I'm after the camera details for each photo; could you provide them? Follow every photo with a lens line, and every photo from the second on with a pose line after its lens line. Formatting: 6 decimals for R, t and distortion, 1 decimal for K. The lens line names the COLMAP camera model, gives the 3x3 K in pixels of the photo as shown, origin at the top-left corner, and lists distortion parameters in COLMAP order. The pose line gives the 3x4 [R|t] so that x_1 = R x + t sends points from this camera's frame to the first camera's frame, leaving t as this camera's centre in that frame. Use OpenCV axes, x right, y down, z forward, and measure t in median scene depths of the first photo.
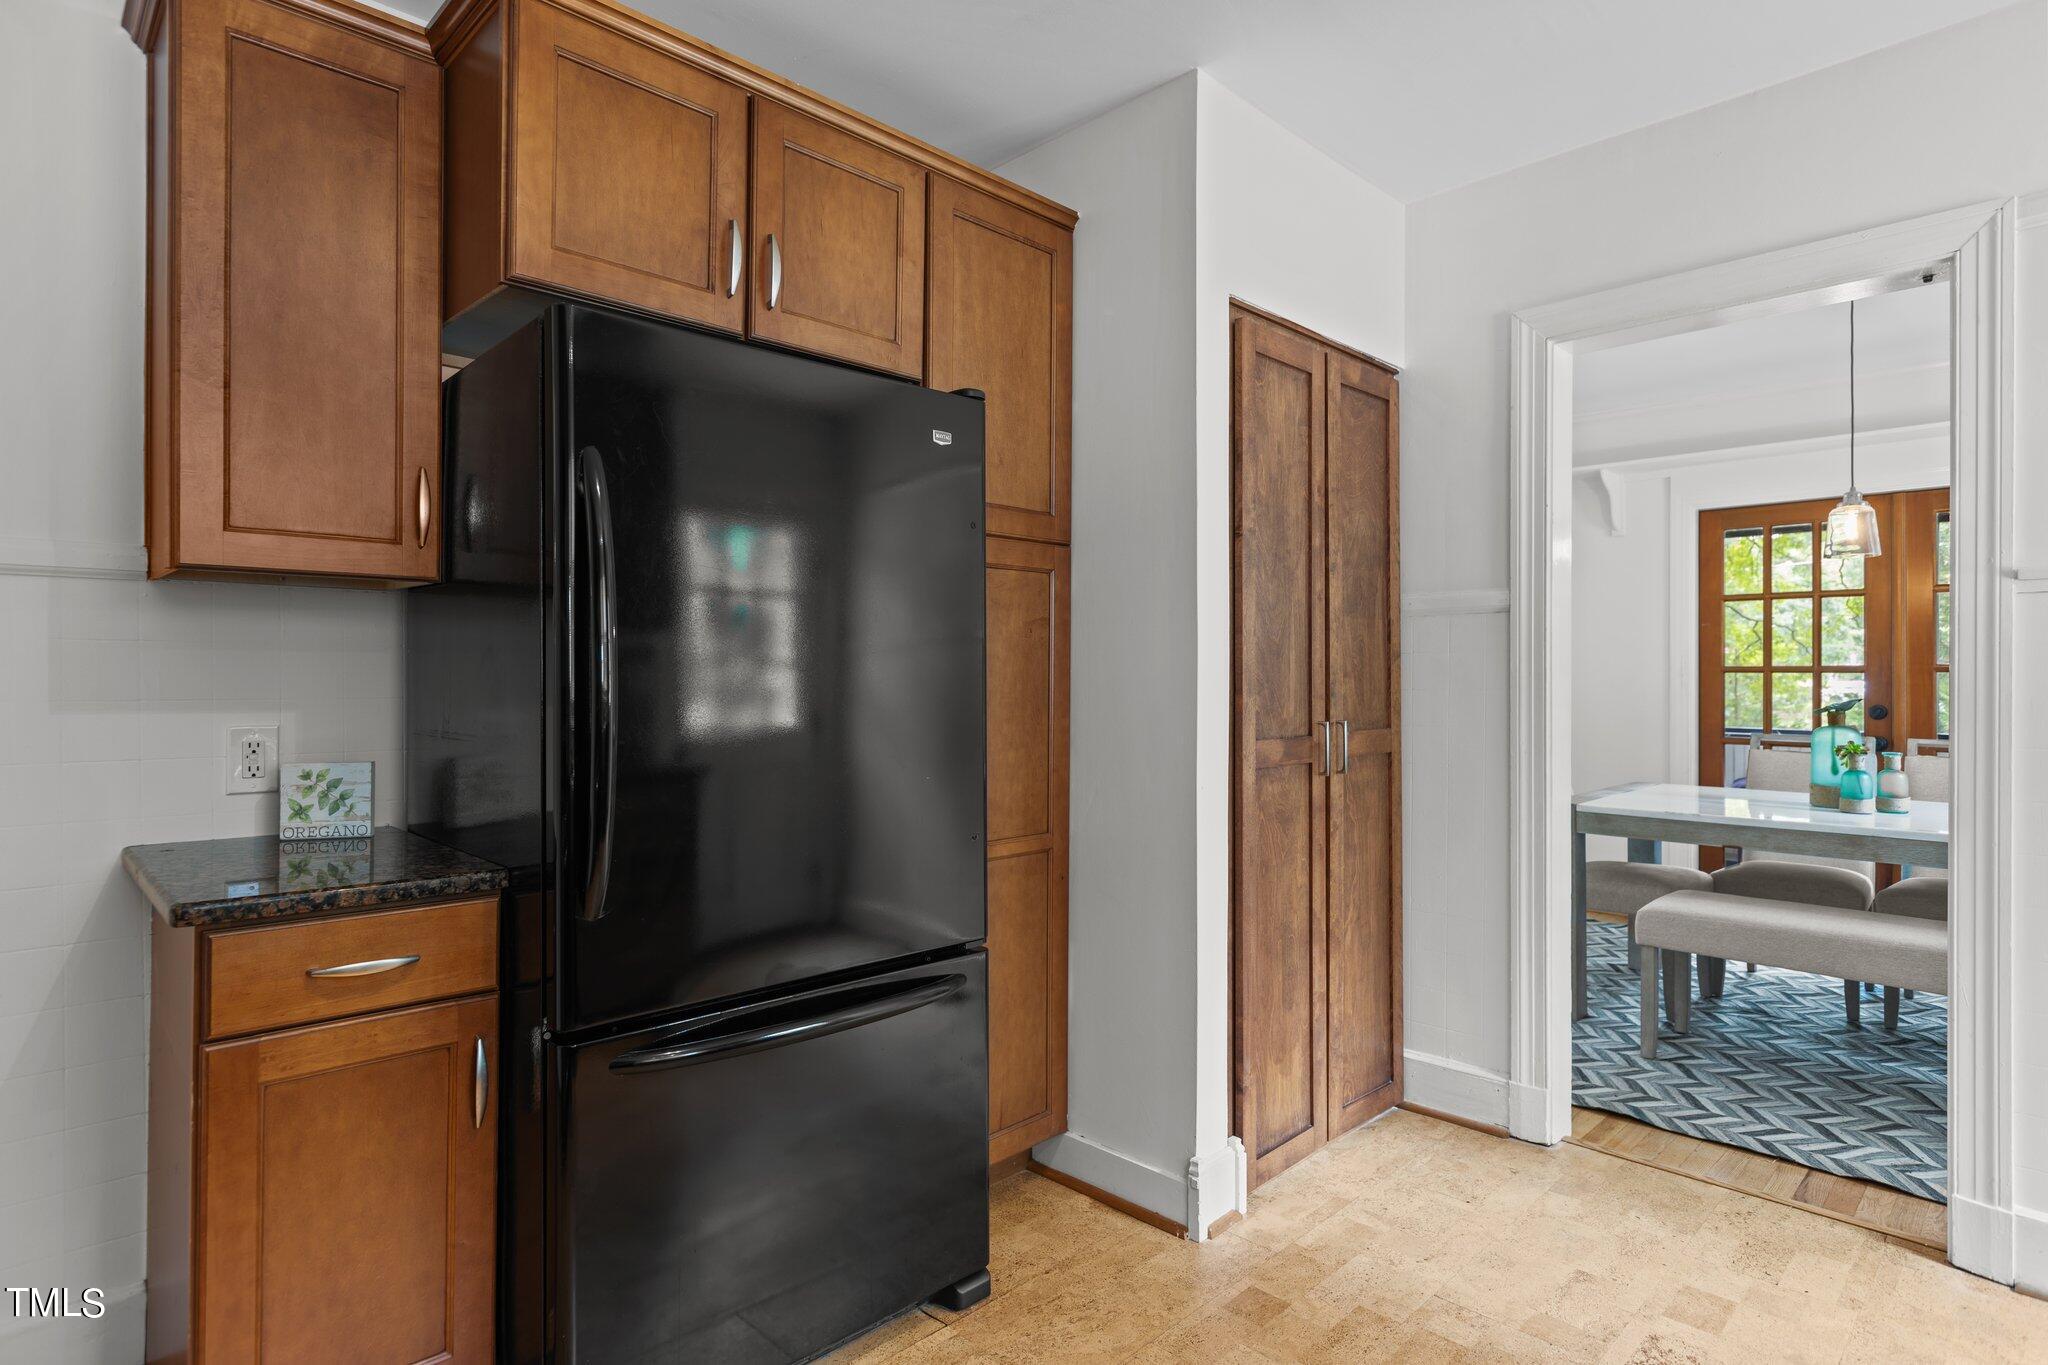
lens RADIAL K [[1070.4, 0, 1026.6], [0, 1070.4, 674.7], [0, 0, 1]] dist [-0.002434, -0.000144]
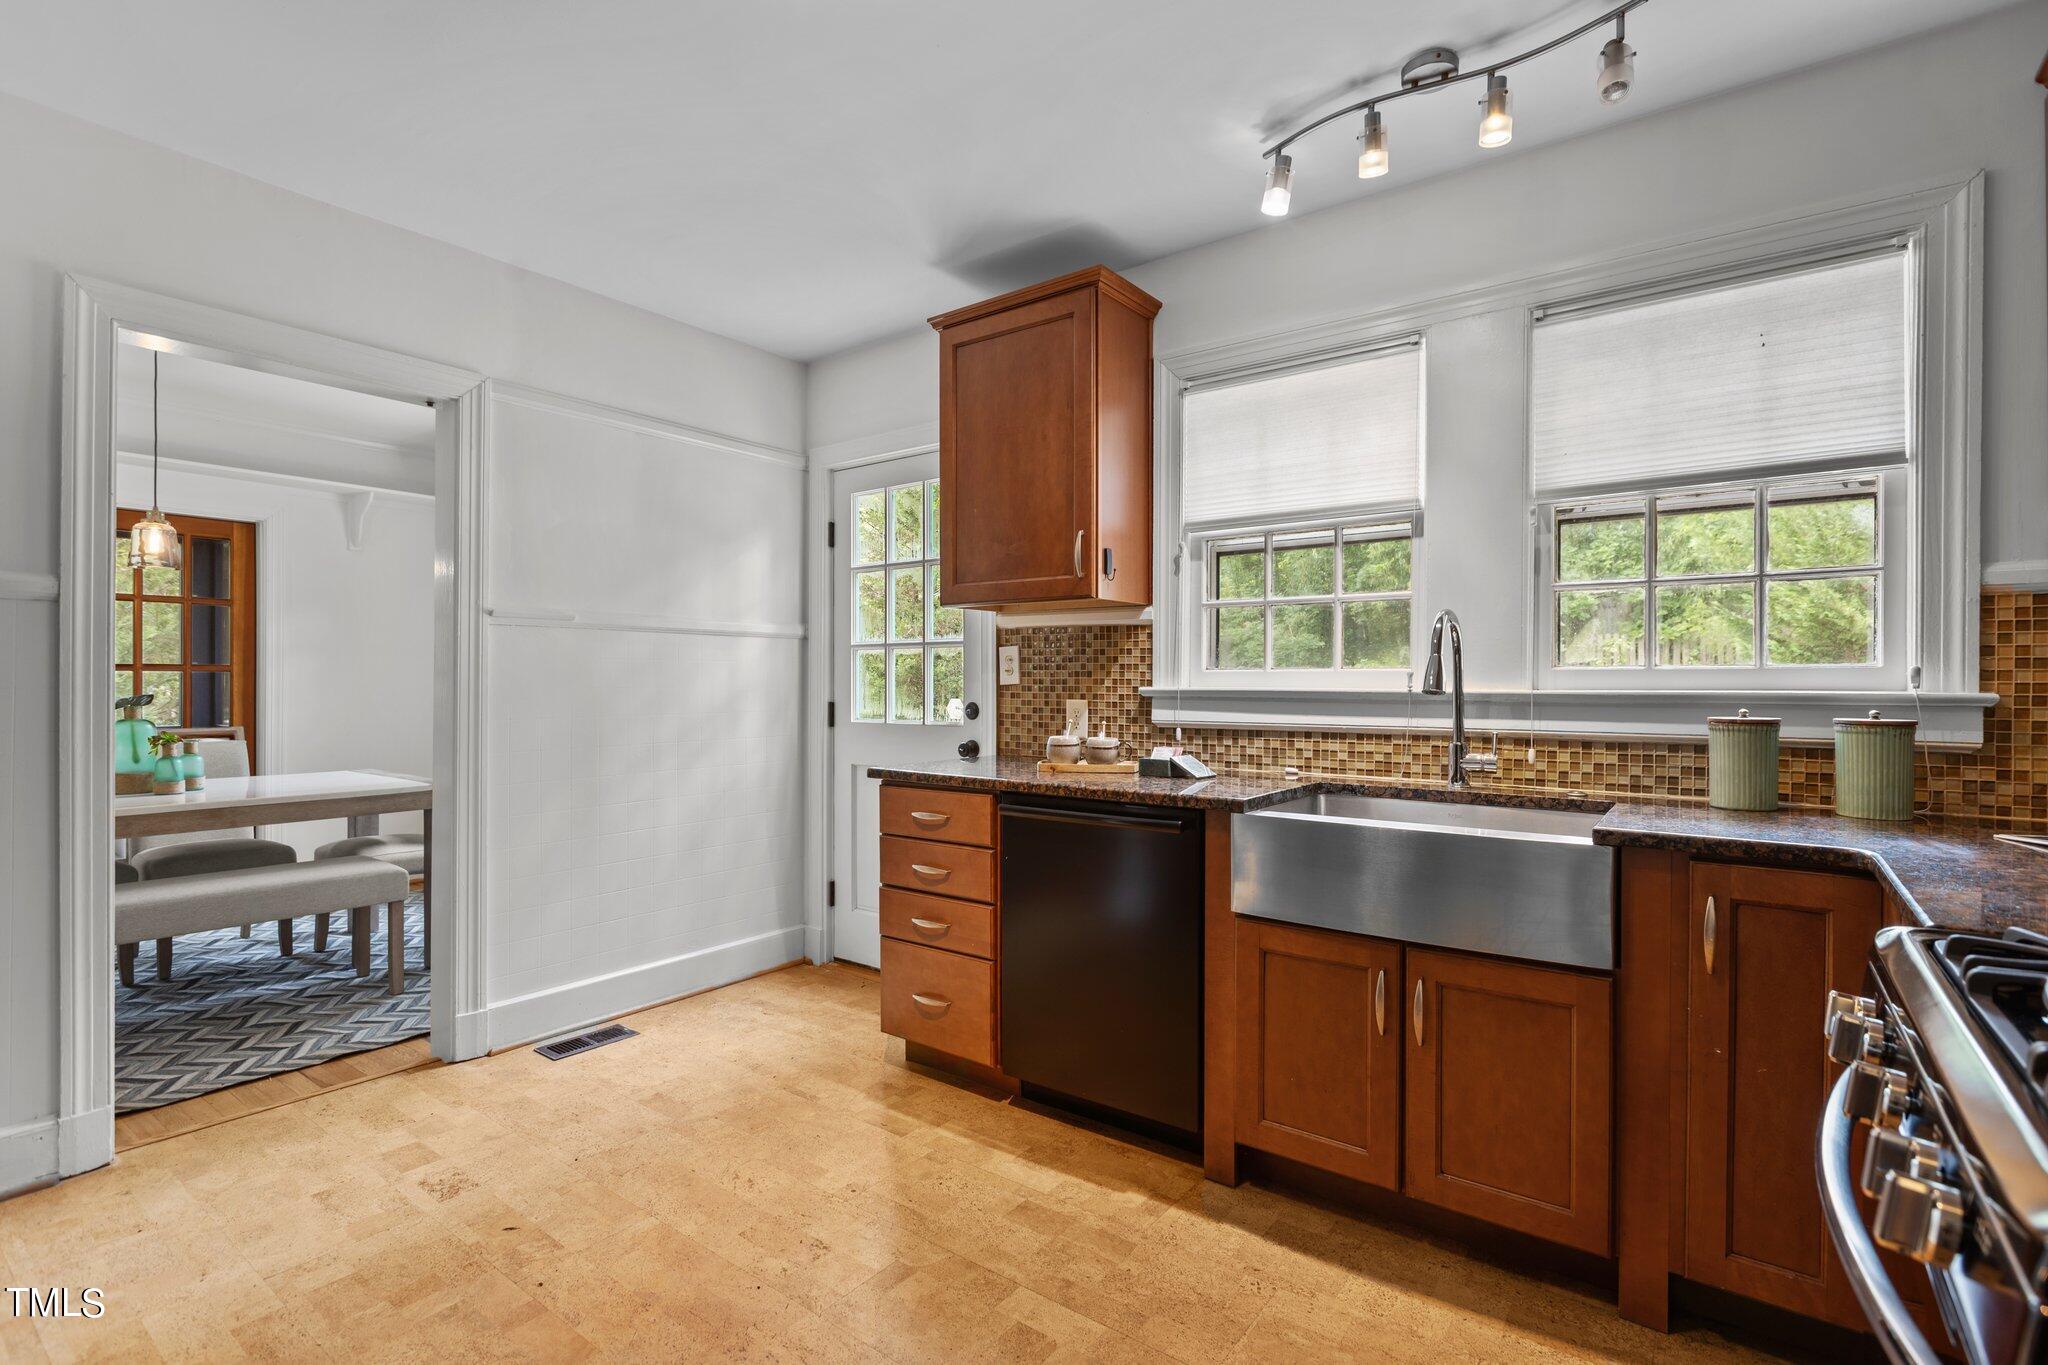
lens RADIAL K [[953.9, 0, 1032.4], [0, 953.9, 689.6], [0, 0, 1]] dist [-0.002500, -0.000089]
pose [[-0.148924, -0.011346, 0.988784, -0.426643], [-0.008839, 0.999909, 0.010142, -0.000445], [-0.988809, -0.007230, -0.149011, 0.281399]]
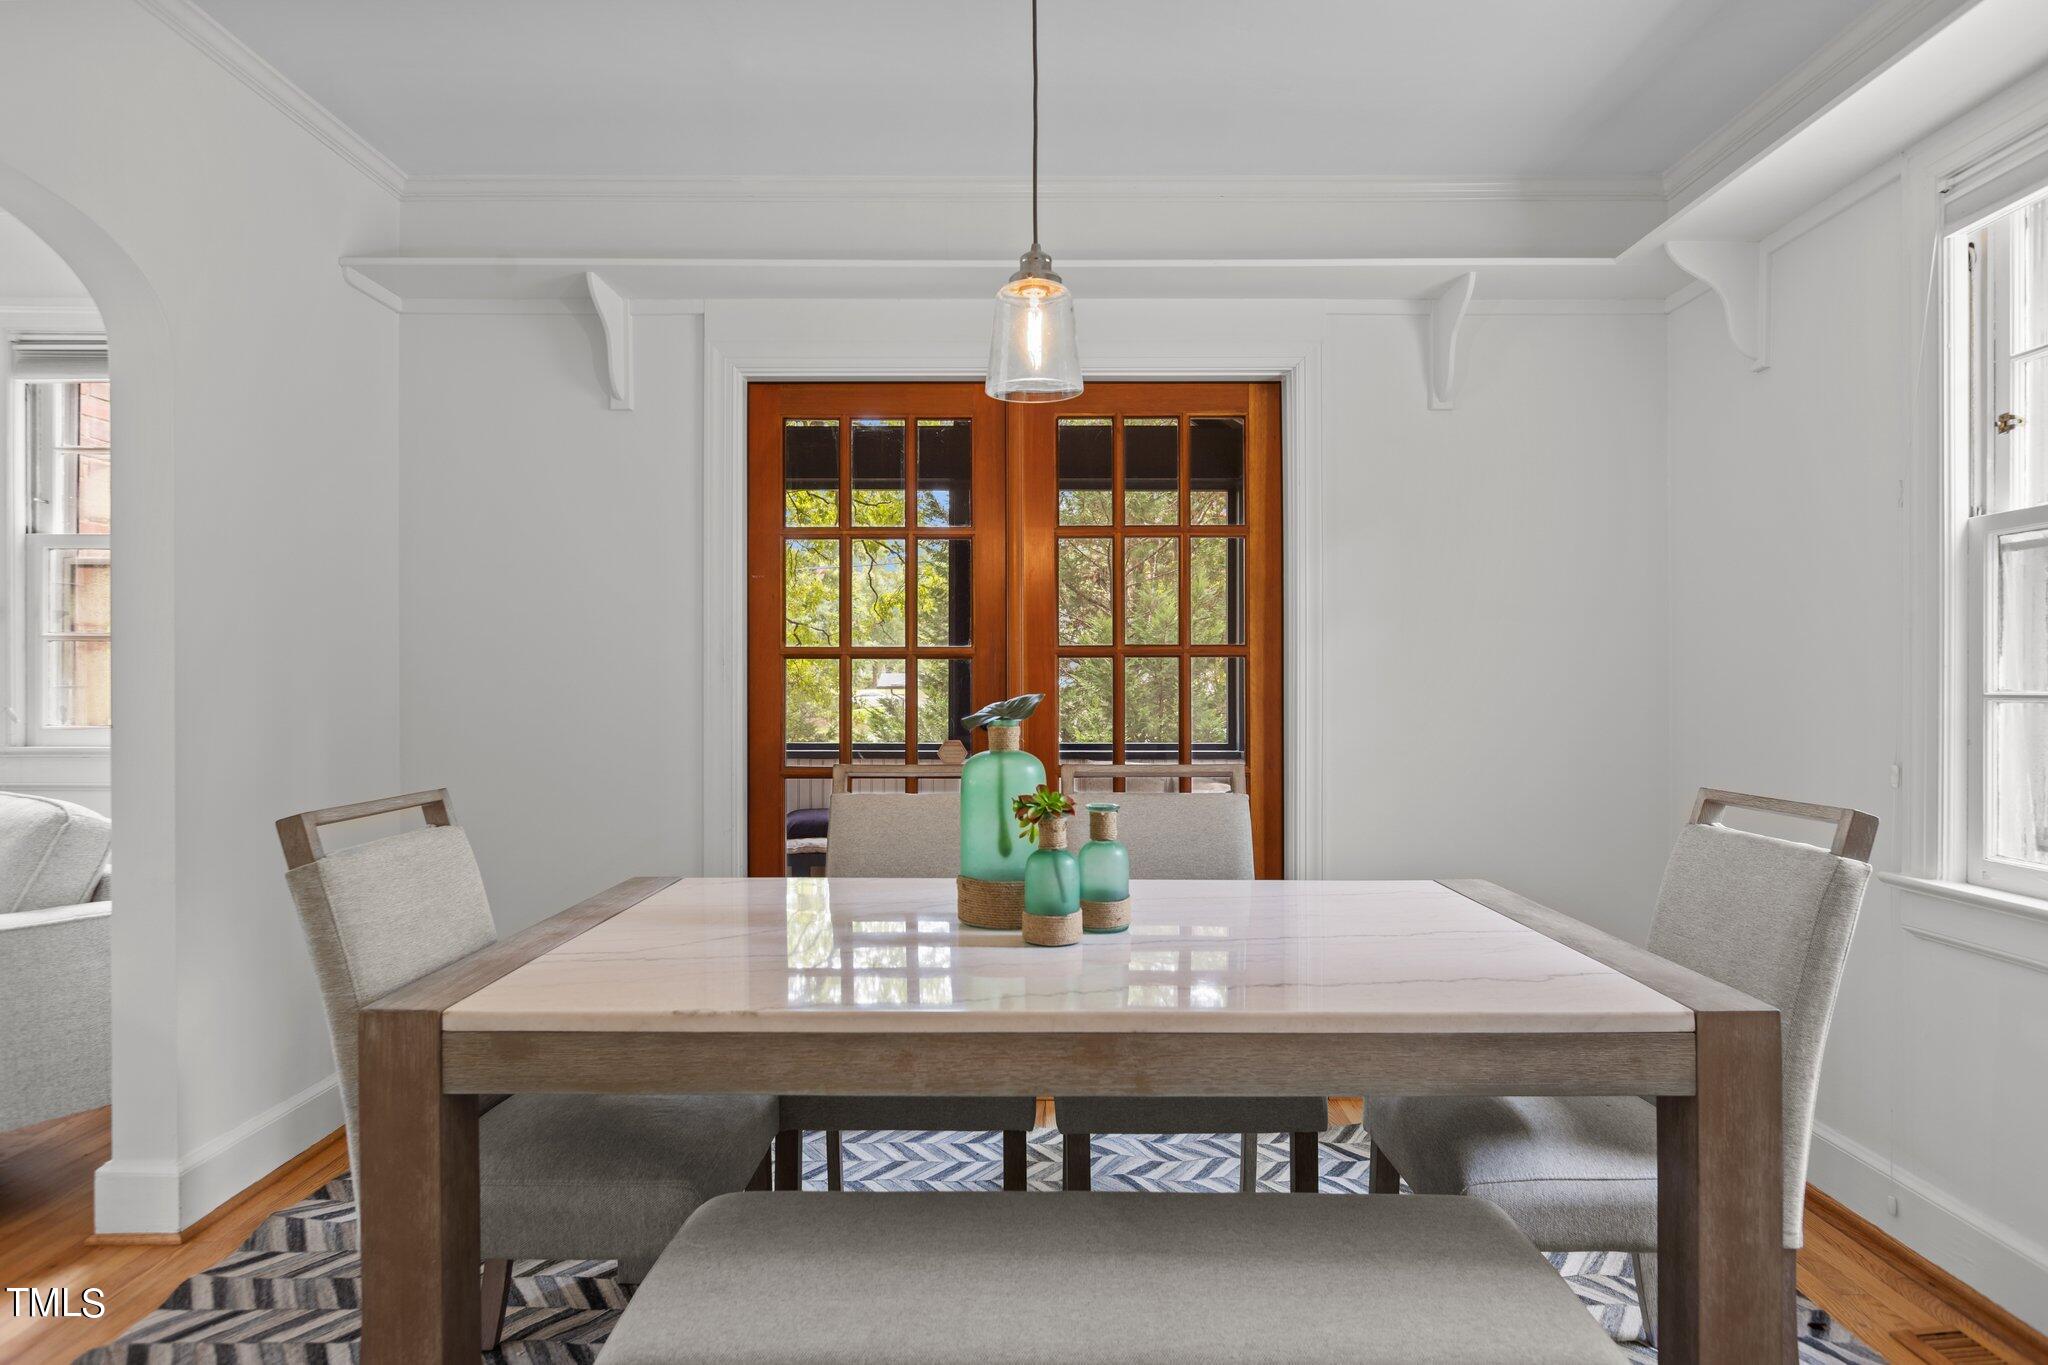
lens RADIAL K [[1227.3, 0, 1037.4], [0, 1227.3, 698.4], [0, 0, 1]] dist [0.028892, 0.003003]
pose [[0.700713, -0.009407, 0.713381, 0.460234], [-0.002700, 0.999871, 0.015836, 0.018819], [-0.713438, -0.013023, 0.700597, 0.740011]]
